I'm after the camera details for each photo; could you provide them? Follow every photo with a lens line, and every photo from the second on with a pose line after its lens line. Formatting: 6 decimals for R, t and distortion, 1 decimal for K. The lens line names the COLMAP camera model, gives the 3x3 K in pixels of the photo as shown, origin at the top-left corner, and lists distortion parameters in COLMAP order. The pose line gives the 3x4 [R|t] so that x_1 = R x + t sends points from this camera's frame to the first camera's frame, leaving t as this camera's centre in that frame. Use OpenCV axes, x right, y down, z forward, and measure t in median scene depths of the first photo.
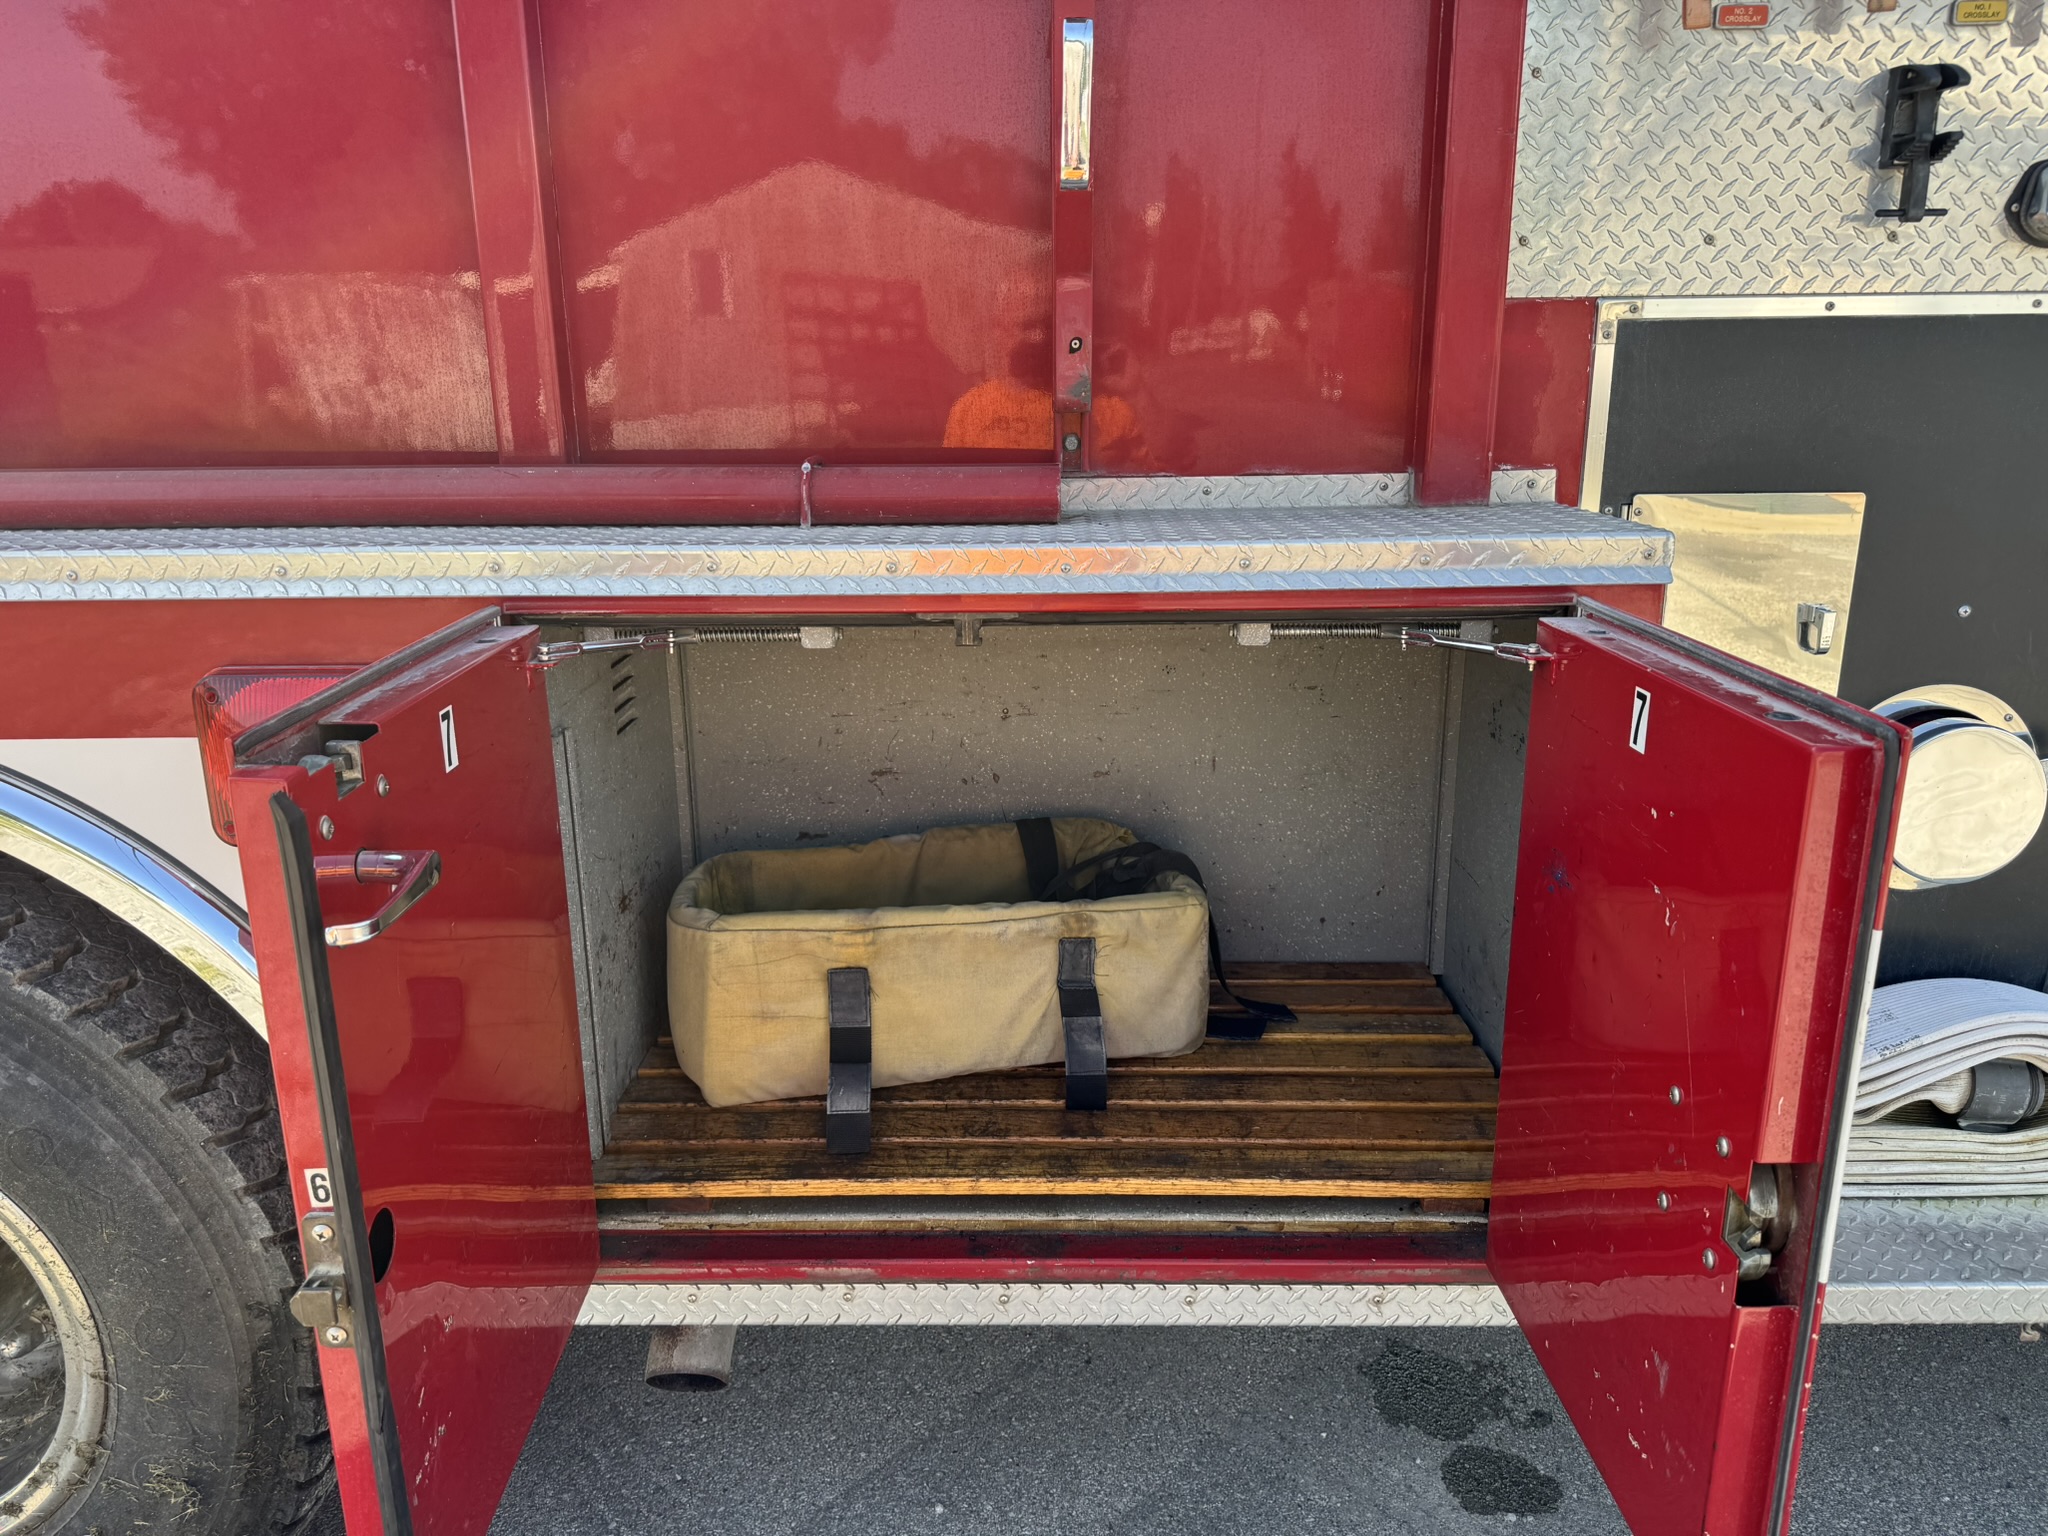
lens RADIAL K [[1474.9, 0, 1020.4], [0, 1474.9, 771.9], [0, 0, 1]] dist [0.001726, -0.003180]
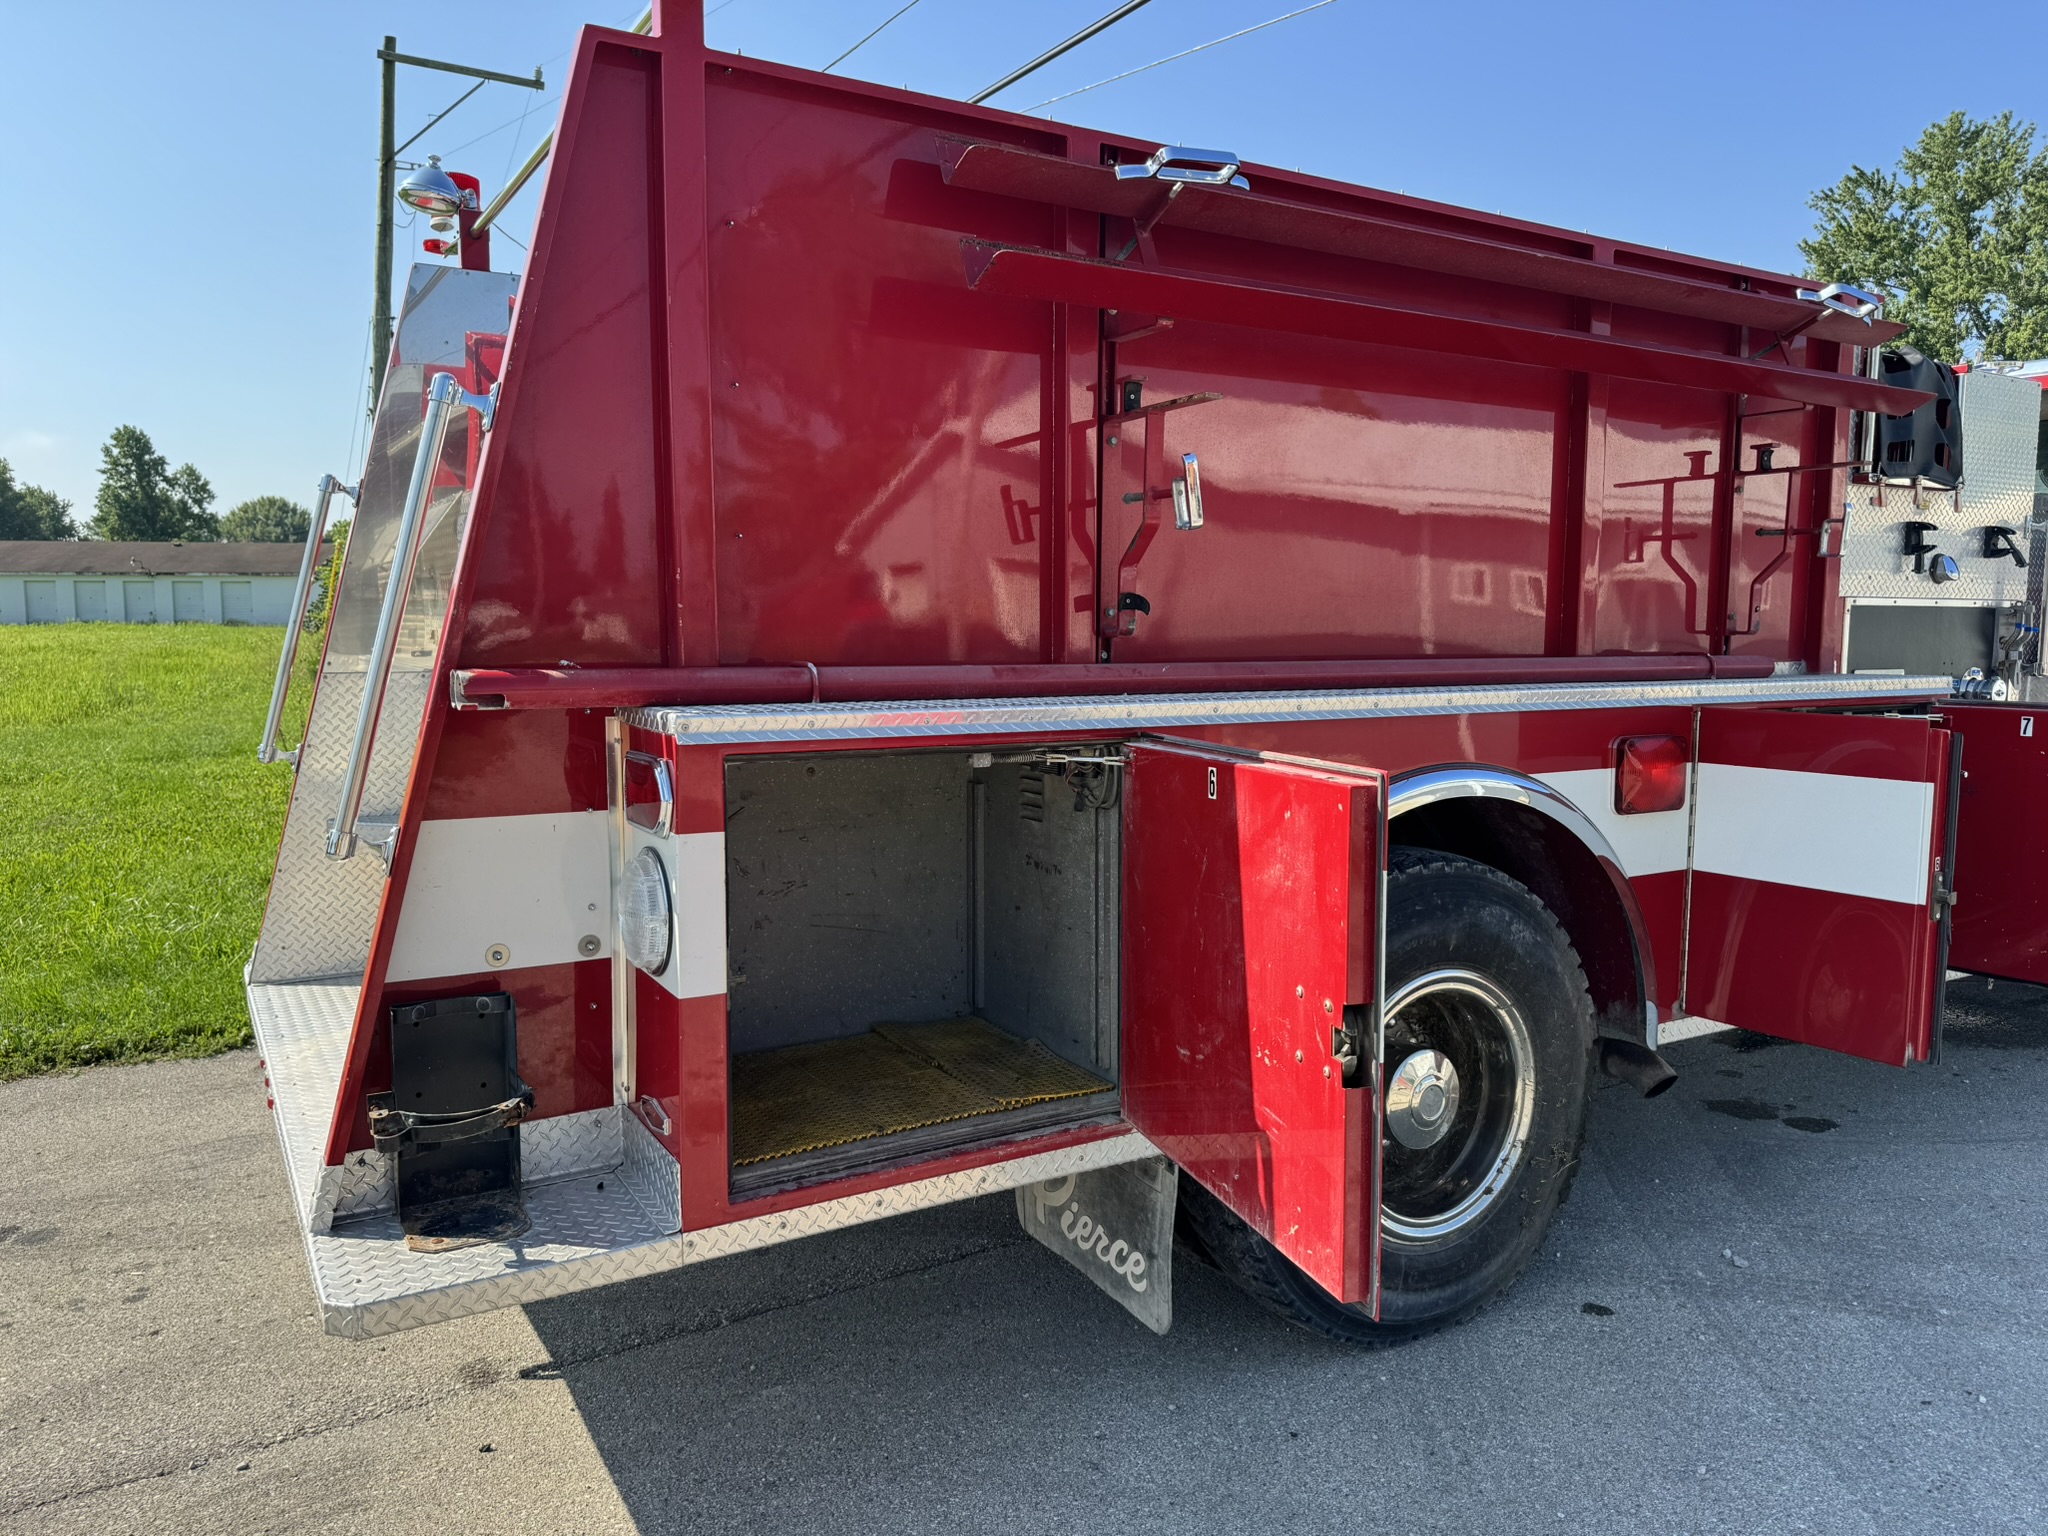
lens RADIAL K [[1474.9, 0, 1034.1], [0, 1474.9, 756.2], [0, 0, 1]] dist [0.001726, -0.003180]
pose [[0.852111, -0.031274, 0.522426, -2.261423], [0.124797, 0.981561, -0.144792, 0.160795], [-0.508264, 0.188576, 0.840301, -0.431026]]
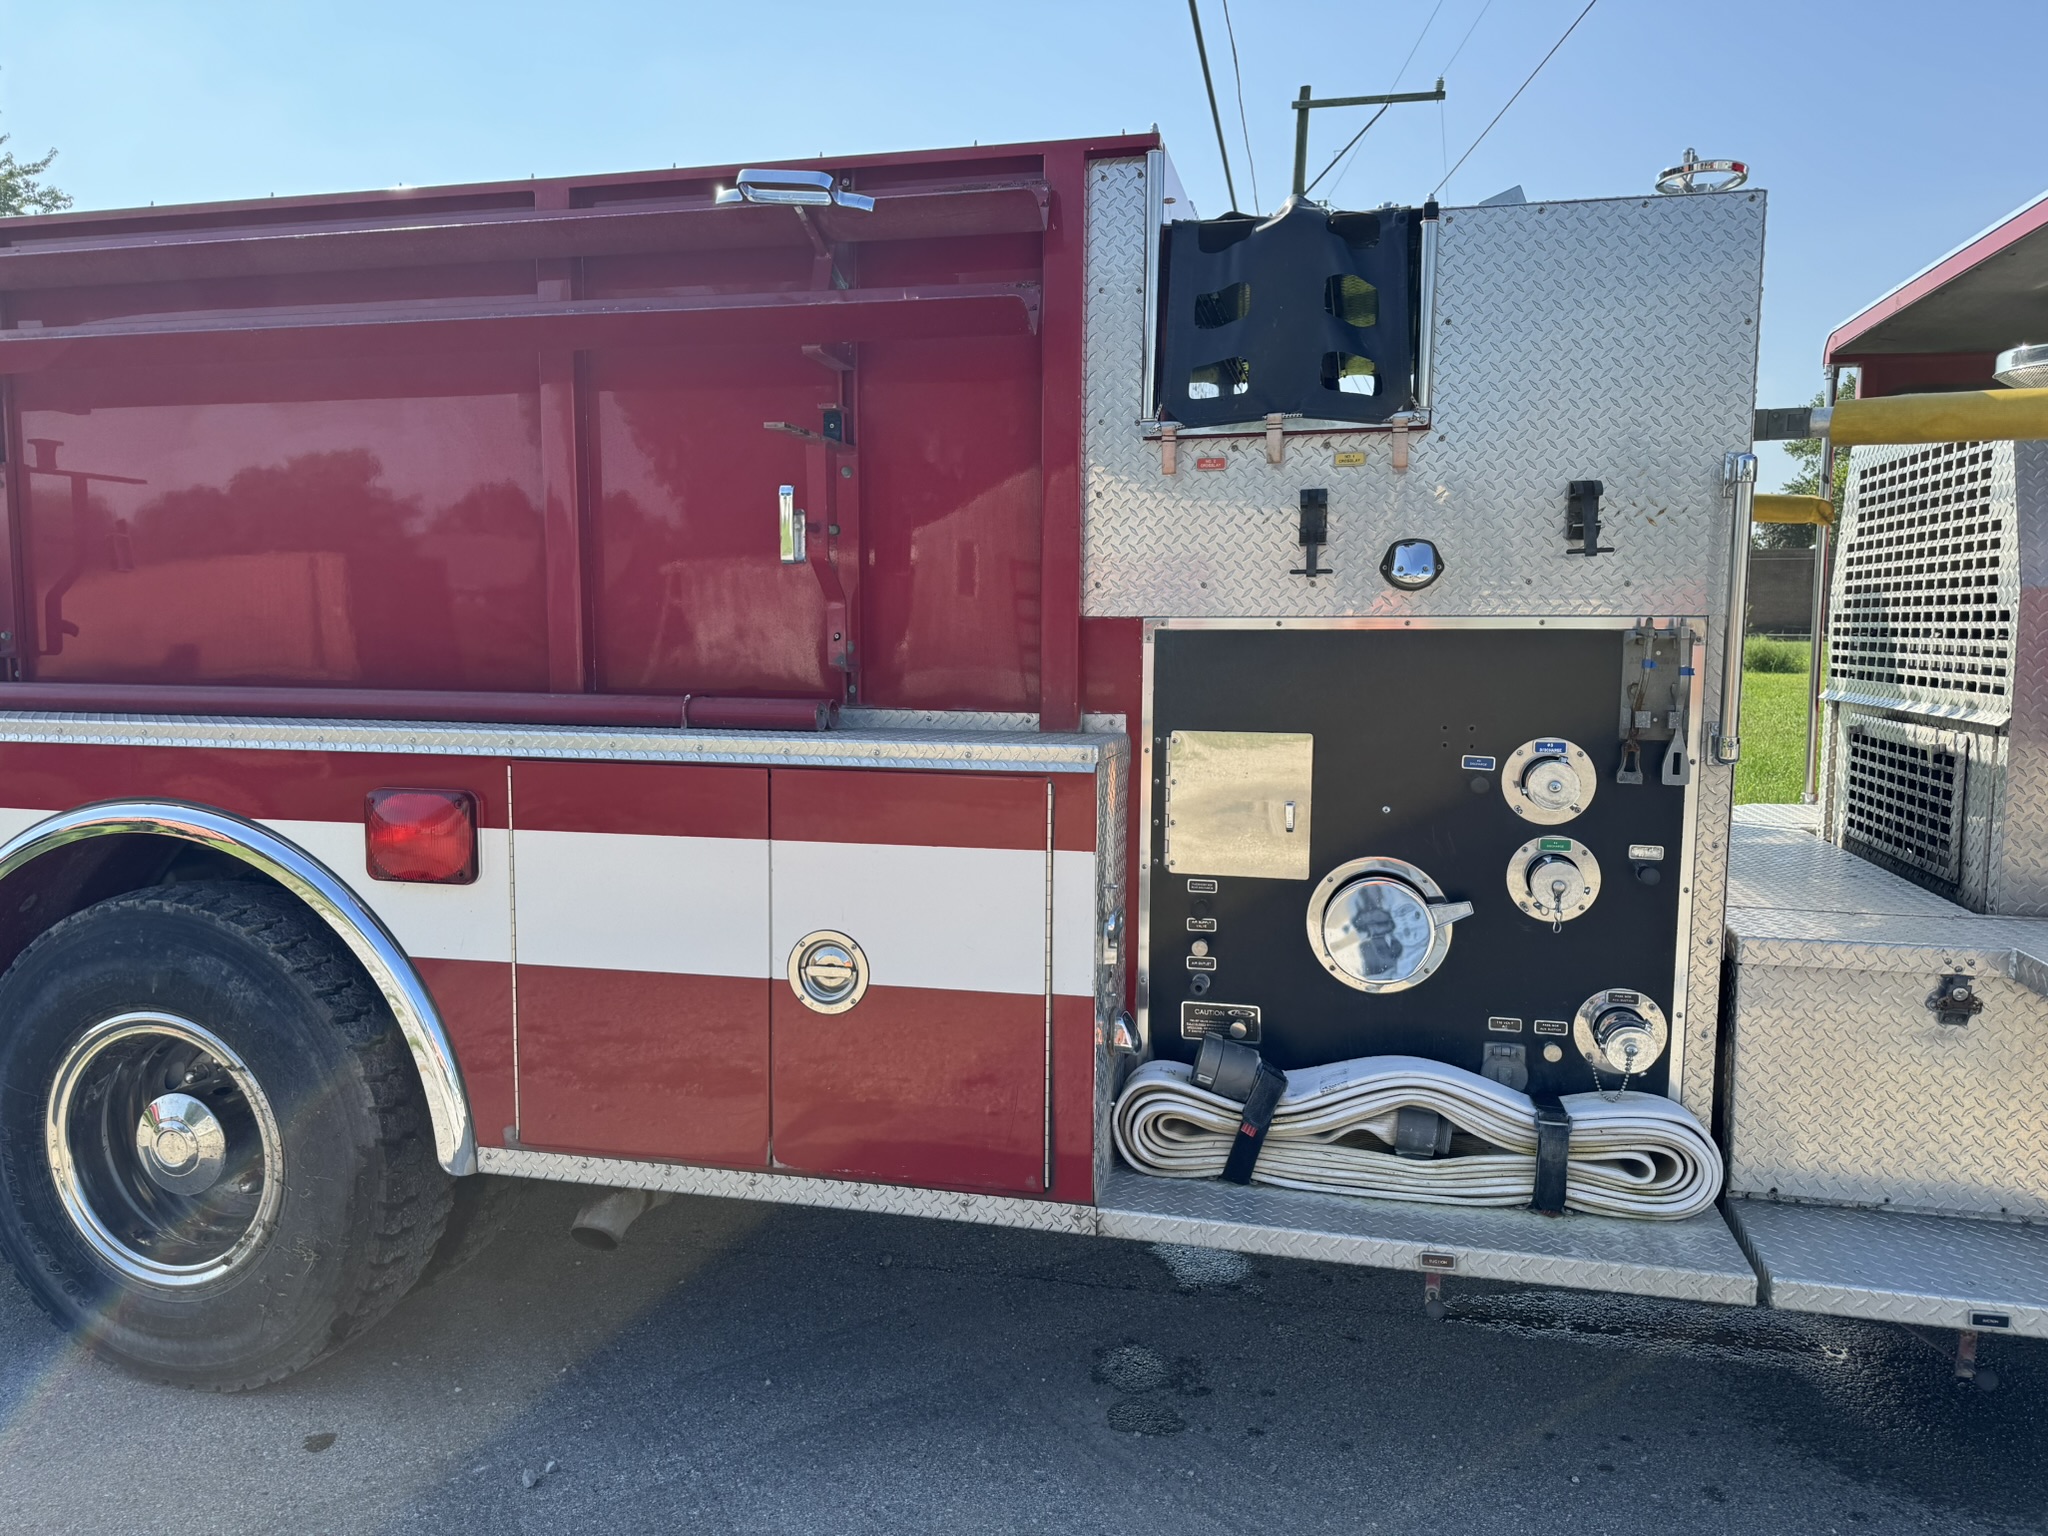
lens RADIAL K [[1474.9, 0, 1021.0], [0, 1474.9, 768.9], [0, 0, 1]] dist [0.001726, -0.003180]
pose [[0.976724, 0.040558, -0.210630, 0.621125], [-0.075883, 0.983795, -0.162446, 0.140951], [0.200628, 0.174648, 0.963974, -0.644248]]
